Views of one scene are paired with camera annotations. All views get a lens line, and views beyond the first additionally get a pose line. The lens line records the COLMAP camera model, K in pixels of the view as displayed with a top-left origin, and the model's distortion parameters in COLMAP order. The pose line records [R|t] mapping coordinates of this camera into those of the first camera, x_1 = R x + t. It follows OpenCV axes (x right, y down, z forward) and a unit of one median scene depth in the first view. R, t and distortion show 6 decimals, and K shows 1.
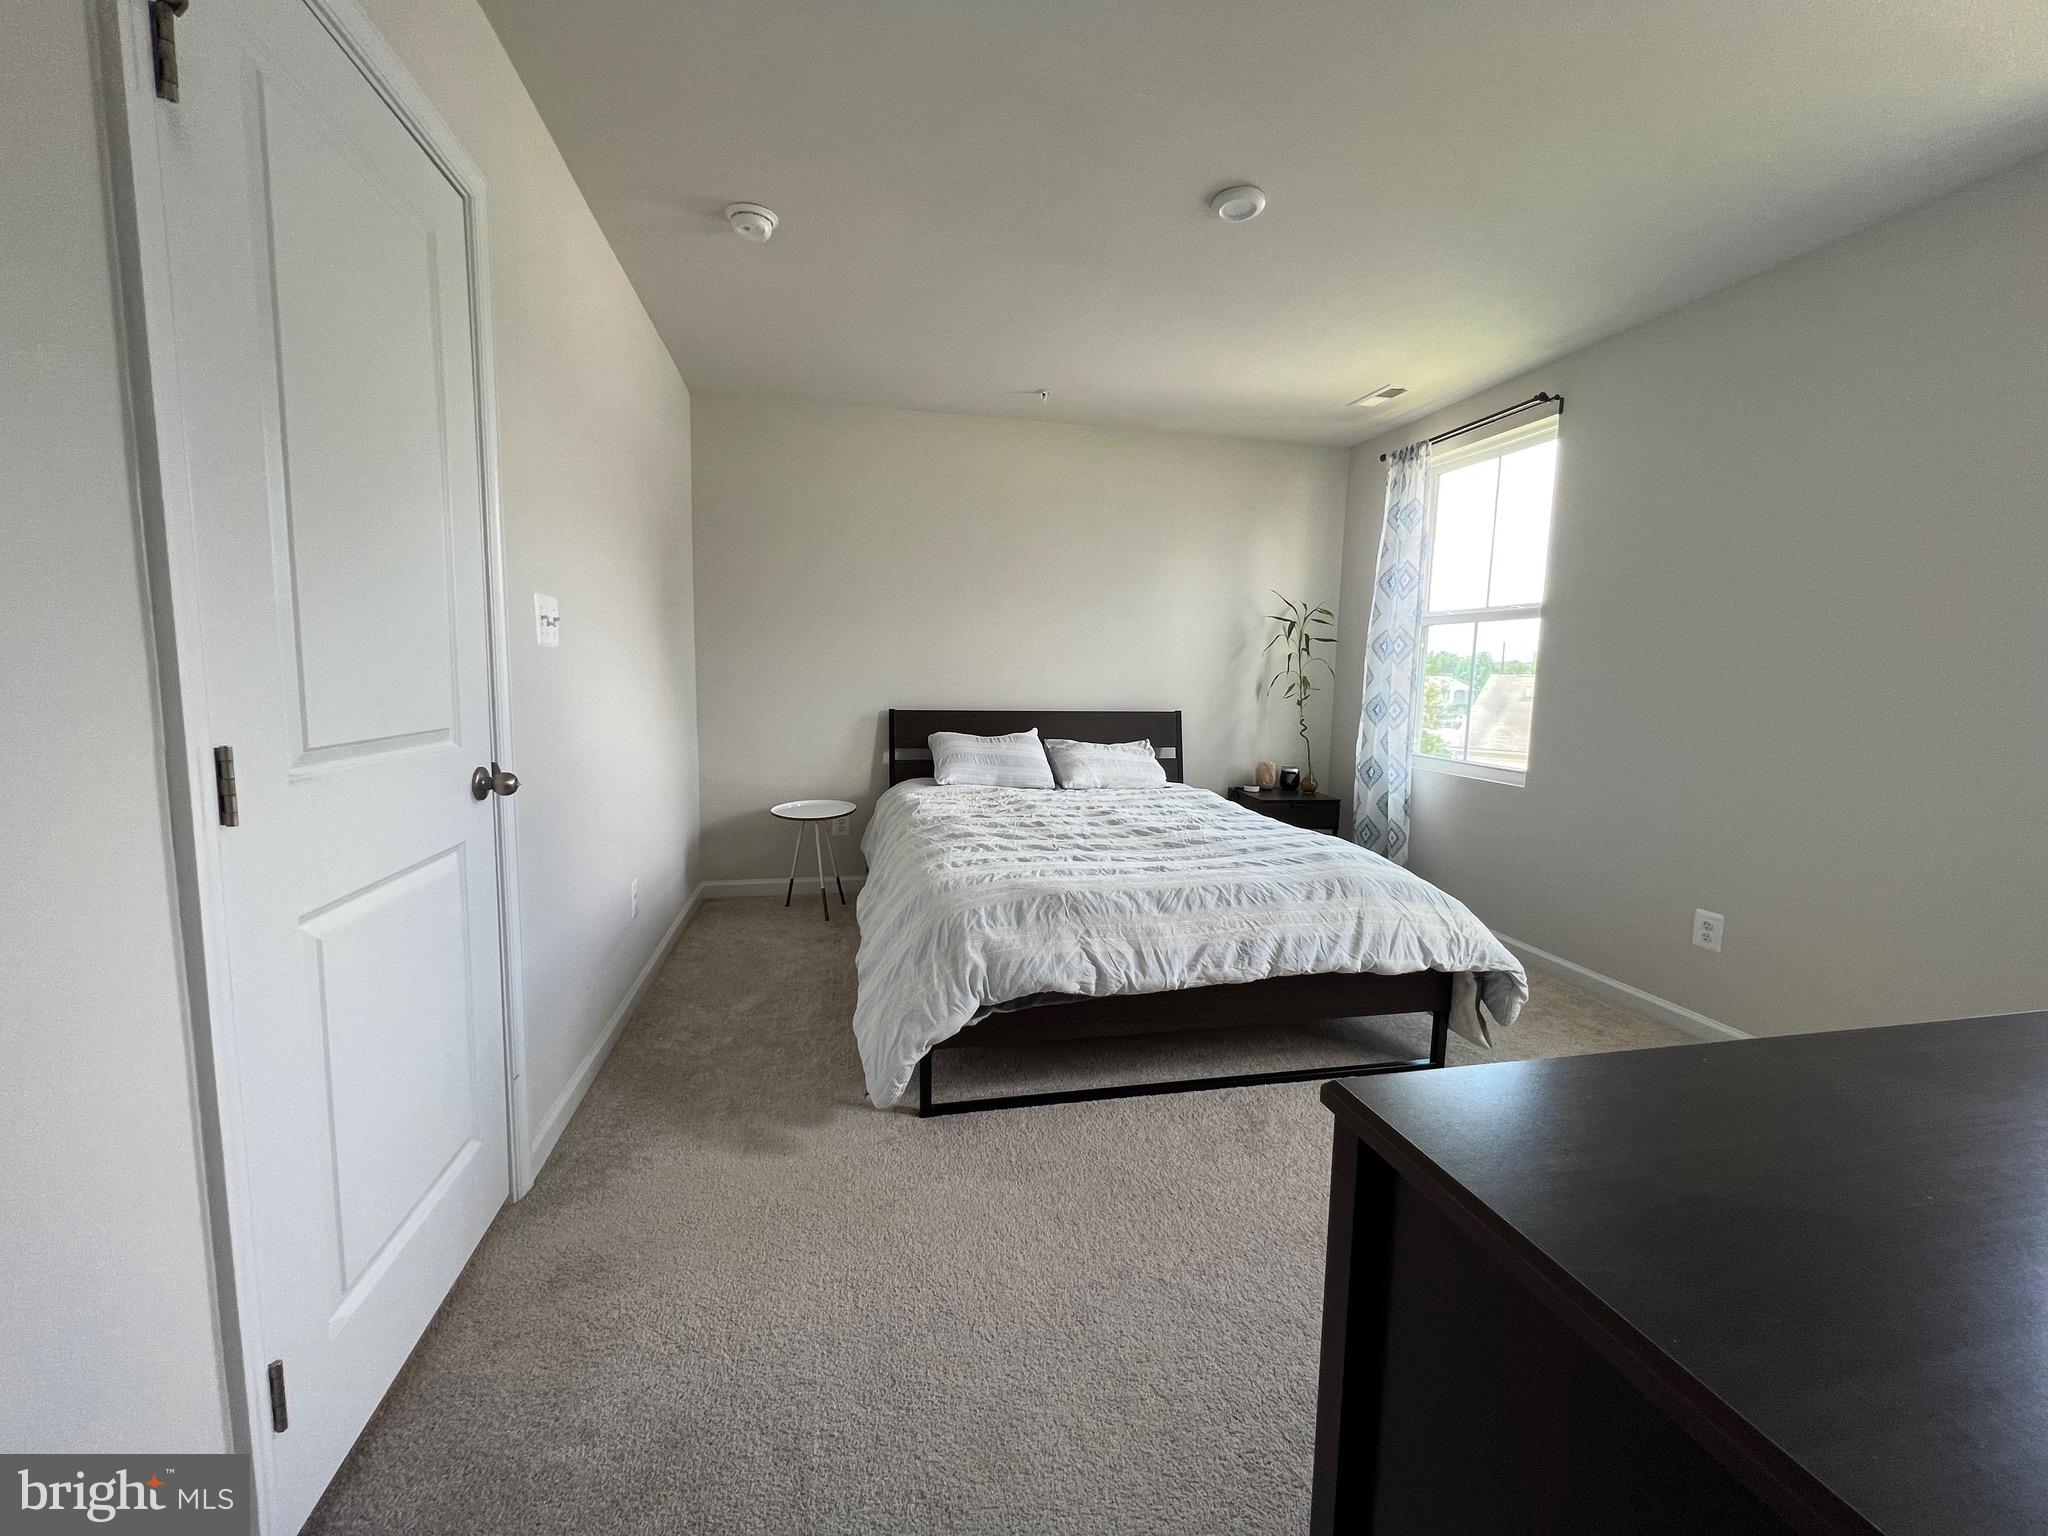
lens RADIAL K [[821.6, 0, 1017.1], [0, 821.6, 763.2], [0, 0, 1]] dist [-0.001250, 0.000352]
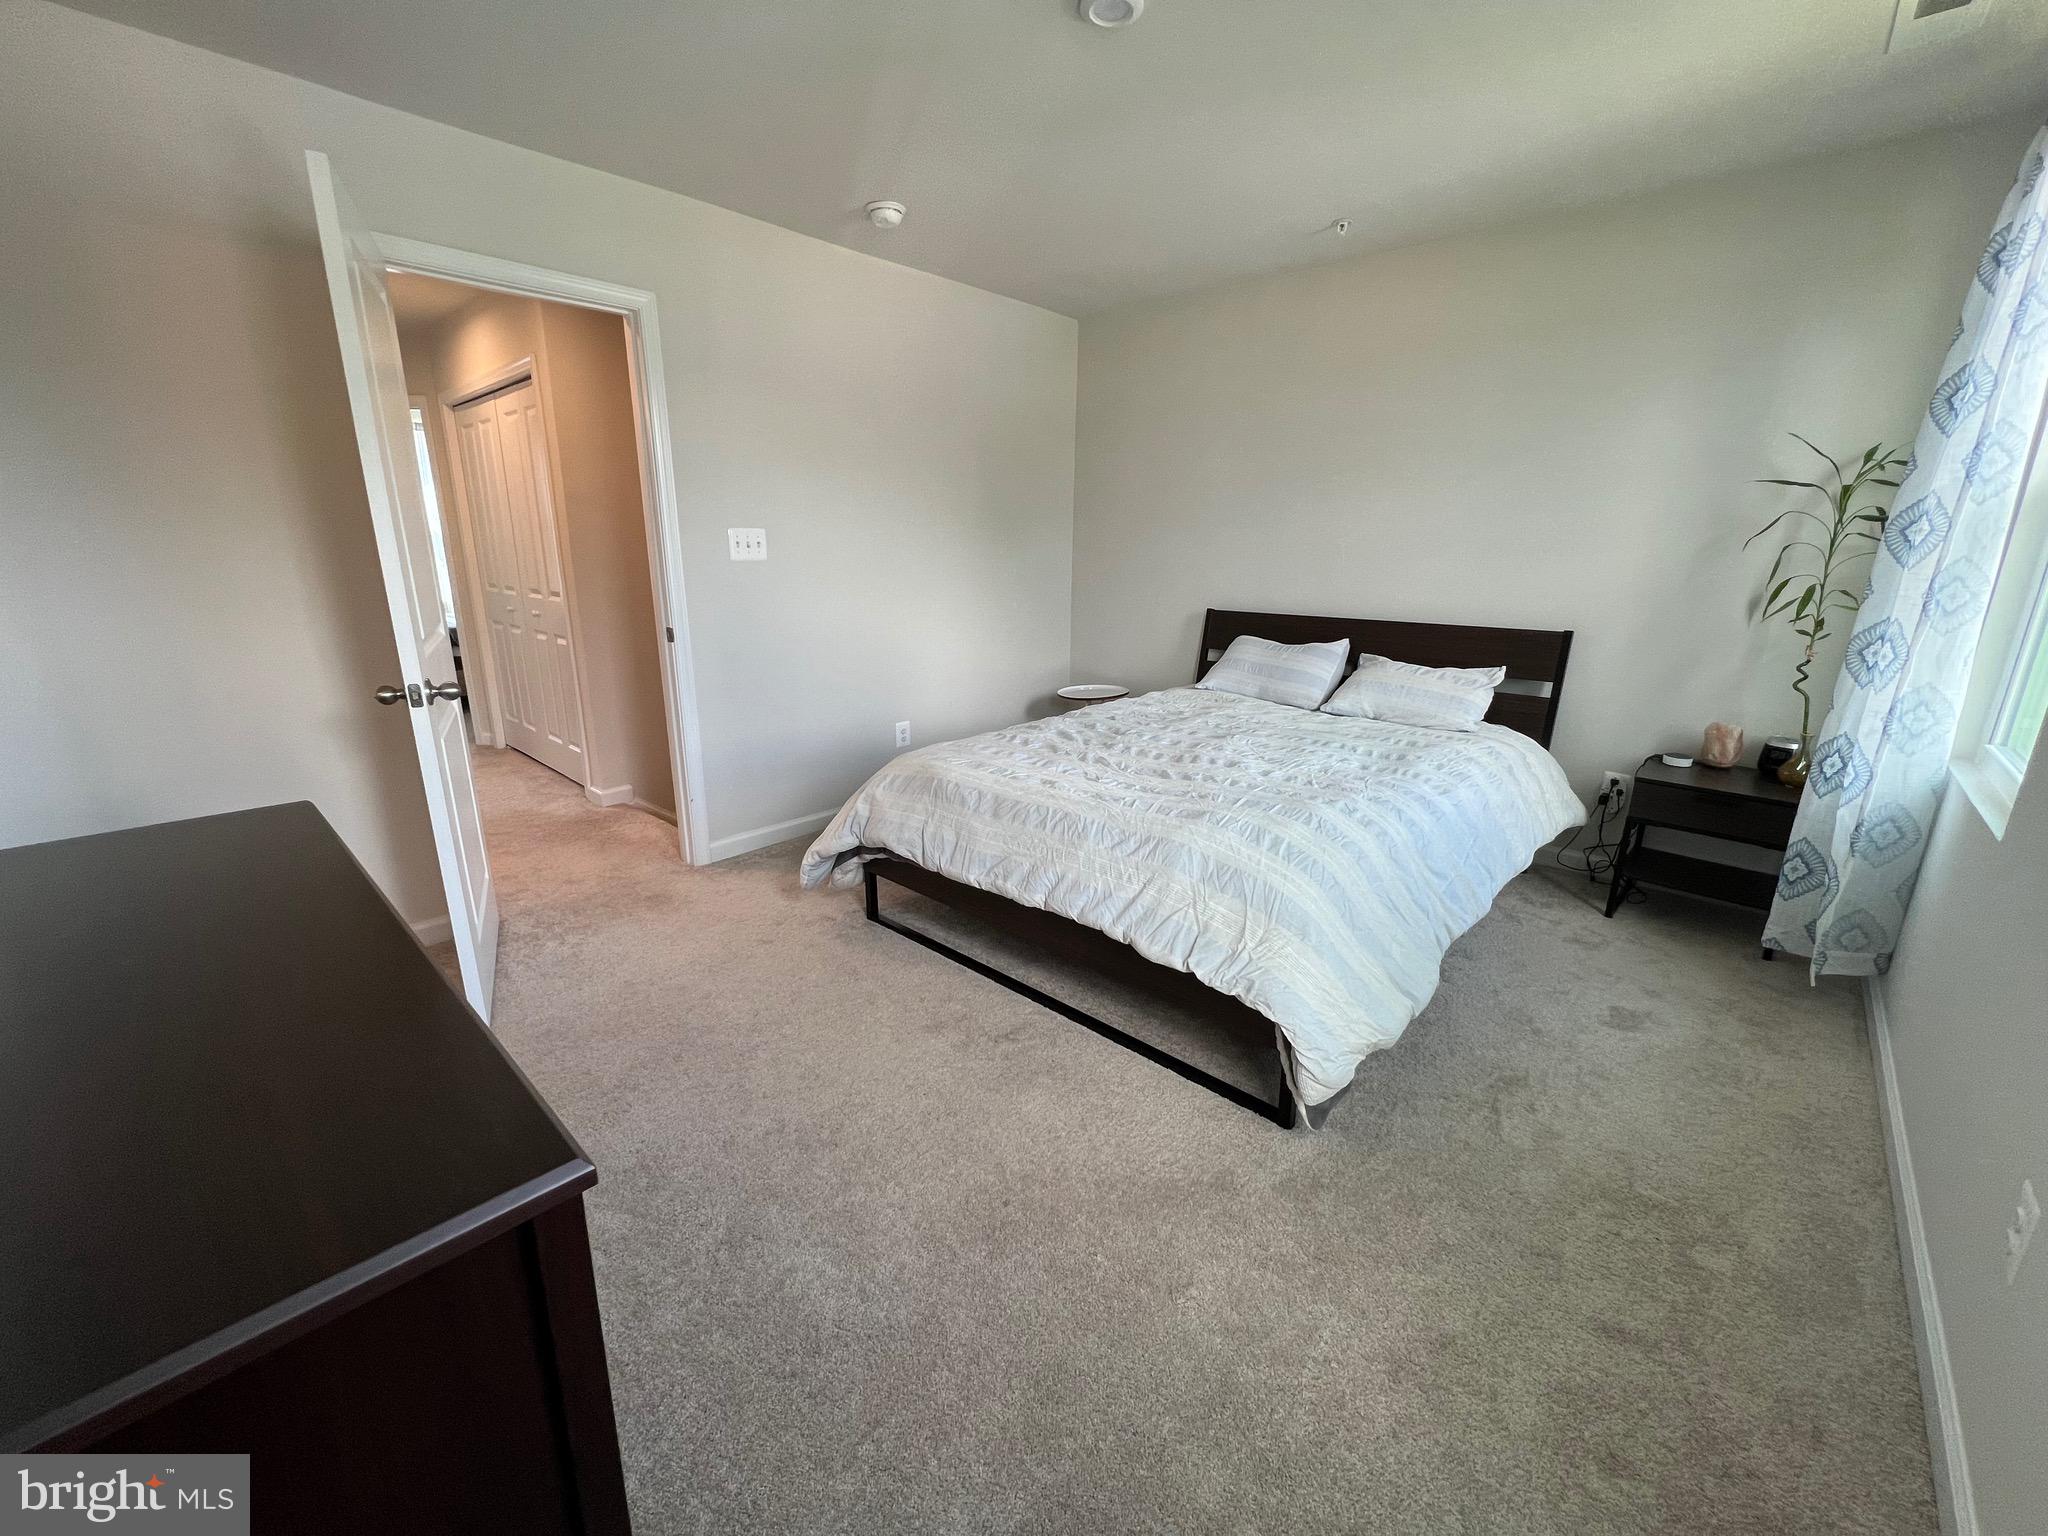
lens RADIAL K [[821.6, 0, 1017.1], [0, 821.6, 763.2], [0, 0, 1]] dist [-0.001250, 0.000352]
pose [[0.569893, 0.198831, -0.797300, 0.575068], [-0.087218, 0.979439, 0.181911, -0.045387], [0.817077, -0.034131, 0.575518, 0.239769]]
